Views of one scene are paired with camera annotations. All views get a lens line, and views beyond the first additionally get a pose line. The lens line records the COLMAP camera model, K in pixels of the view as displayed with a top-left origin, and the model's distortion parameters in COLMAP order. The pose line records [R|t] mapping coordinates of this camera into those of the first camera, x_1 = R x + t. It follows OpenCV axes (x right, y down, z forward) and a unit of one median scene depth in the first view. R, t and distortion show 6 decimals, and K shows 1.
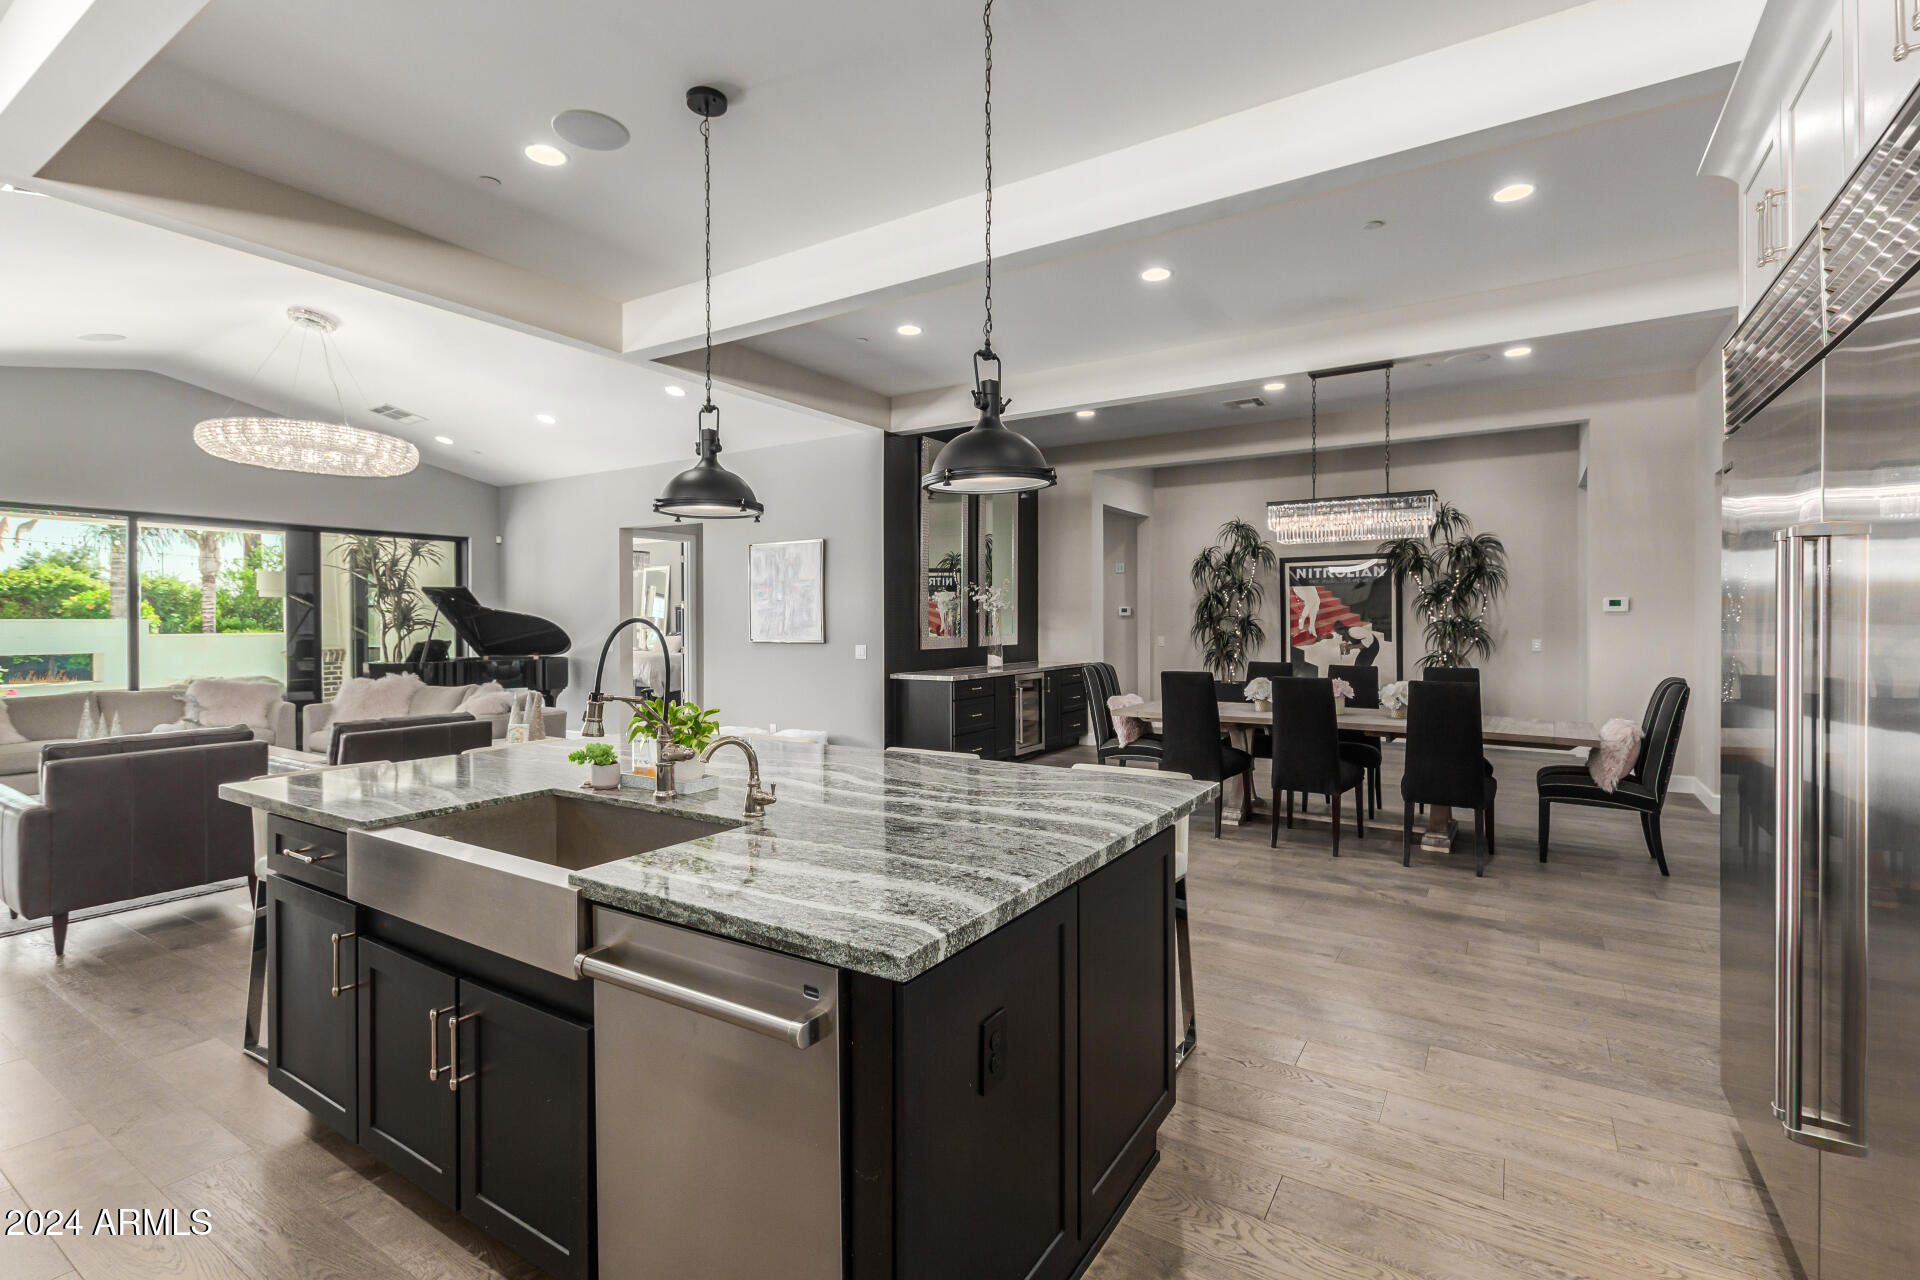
lens RADIAL K [[881.8, 0, 957.4], [0, 881.8, 634.0], [0, 0, 1]] dist [0.009462, -0.006318]
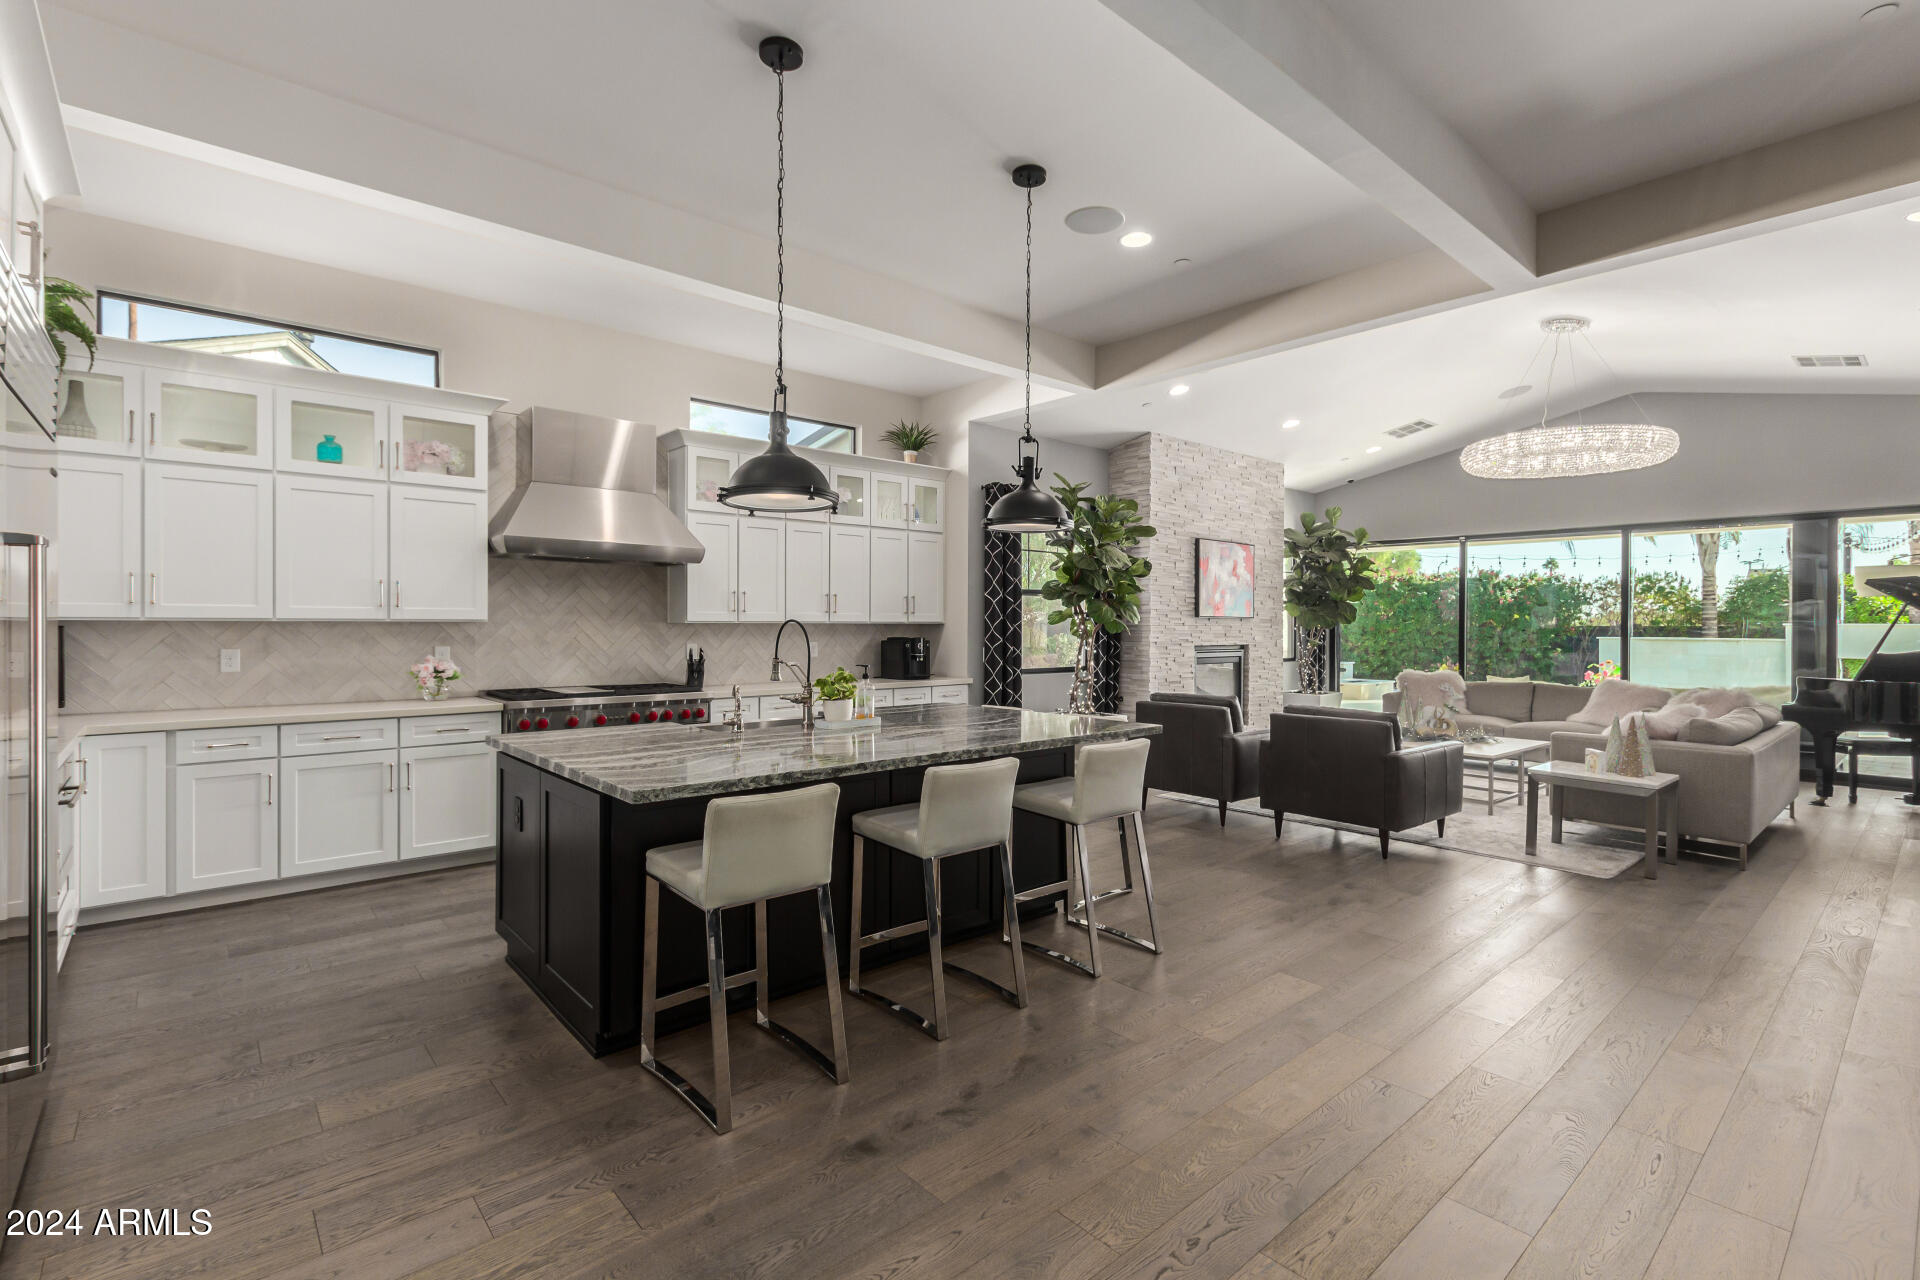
lens RADIAL K [[880.6, 0, 954.9], [0, 880.6, 628.7], [0, 0, 1]] dist [0.008800, -0.004129]
pose [[-0.284567, 0.006514, -0.958634, 0.693506], [-0.018284, 0.999758, 0.012221, -0.014901], [0.958482, 0.021005, -0.284379, 0.998153]]
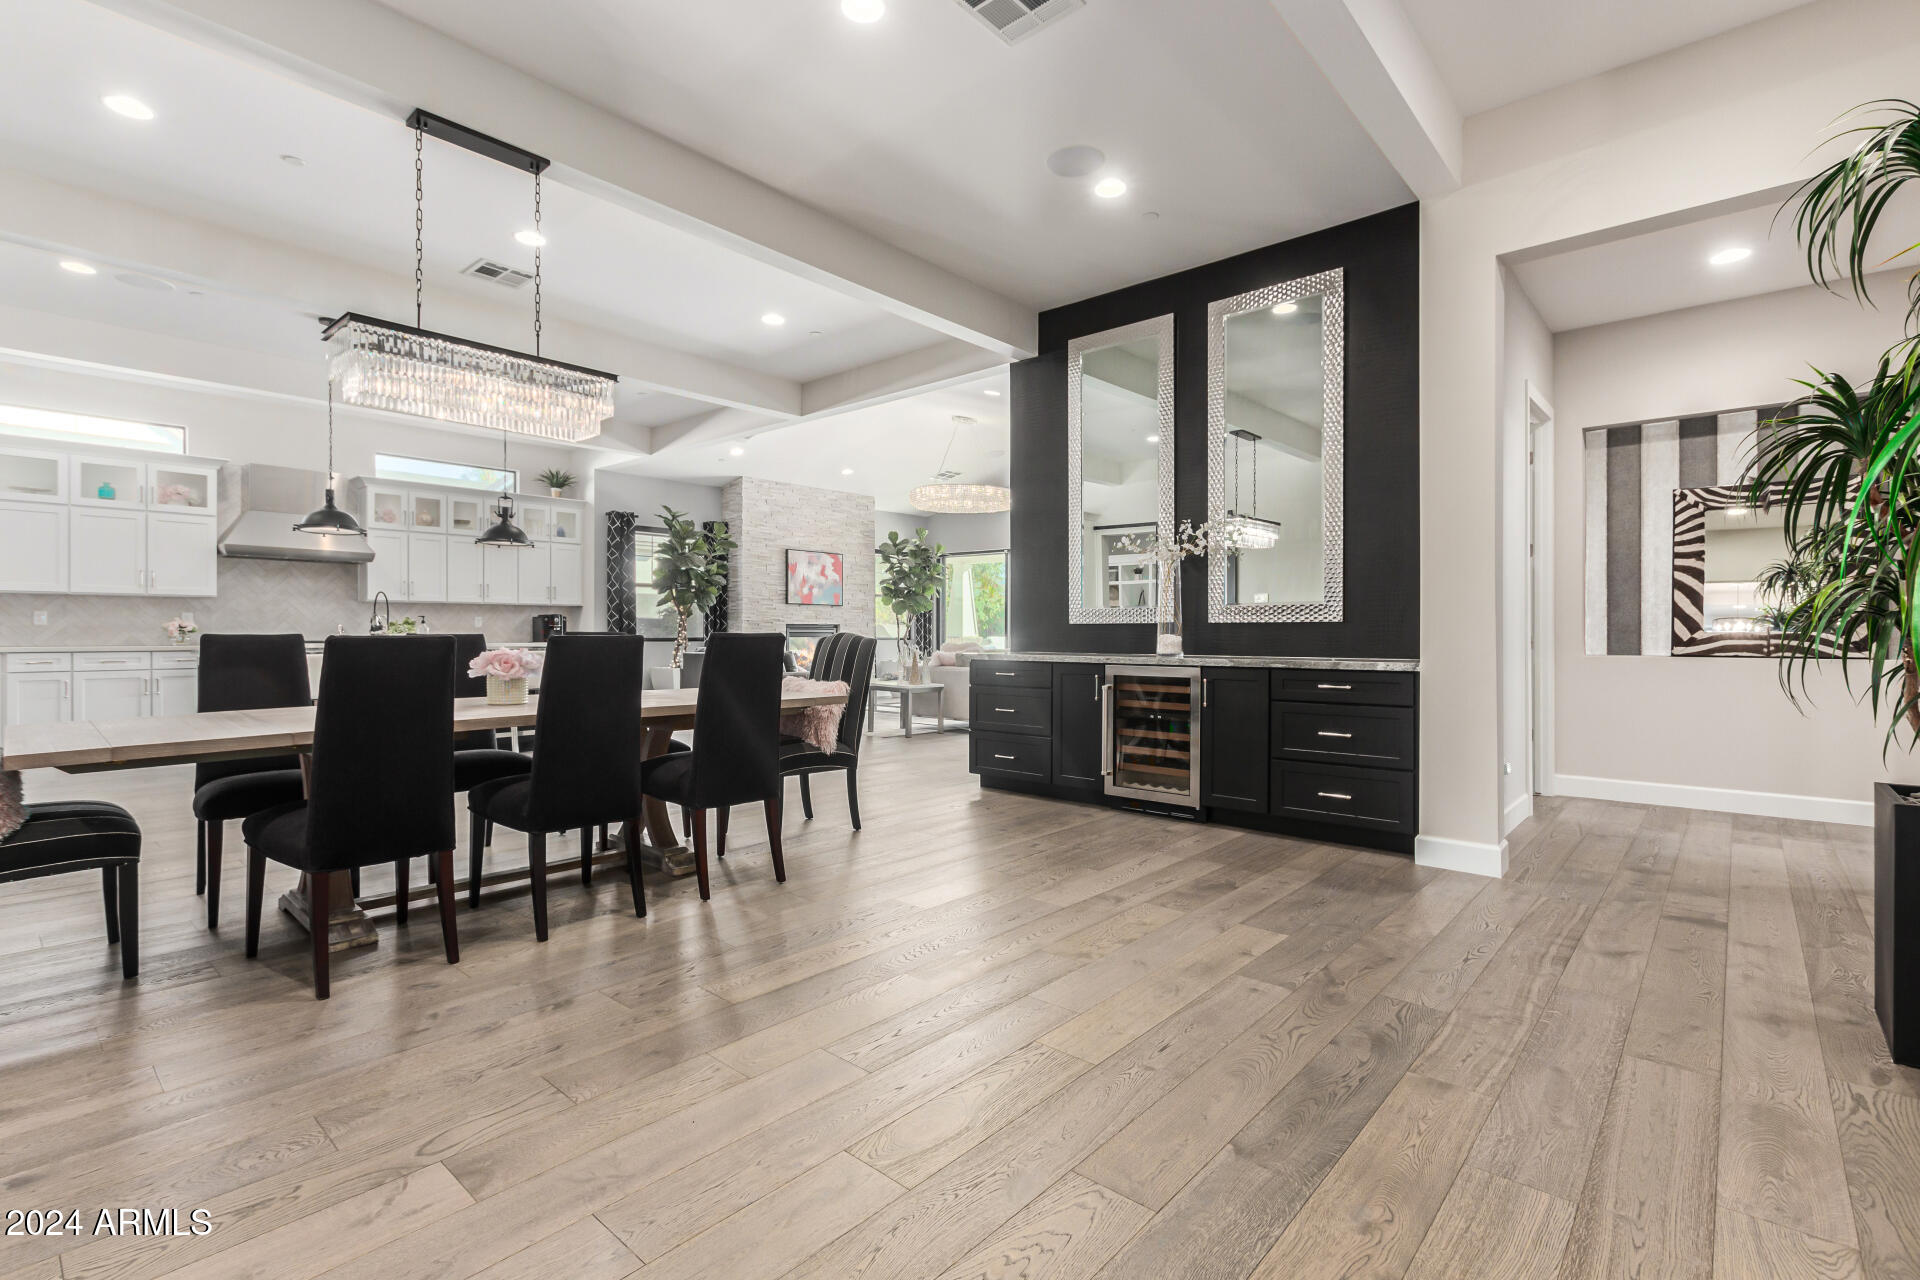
lens RADIAL K [[881.8, 0, 957.4], [0, 881.8, 634.0], [0, 0, 1]] dist [0.009462, -0.006318]
pose [[-0.162814, 0.003763, -0.986650, 1.396188], [-0.016856, 0.999836, 0.006595, 0.044568], [0.986513, 0.017705, -0.162724, 1.998539]]
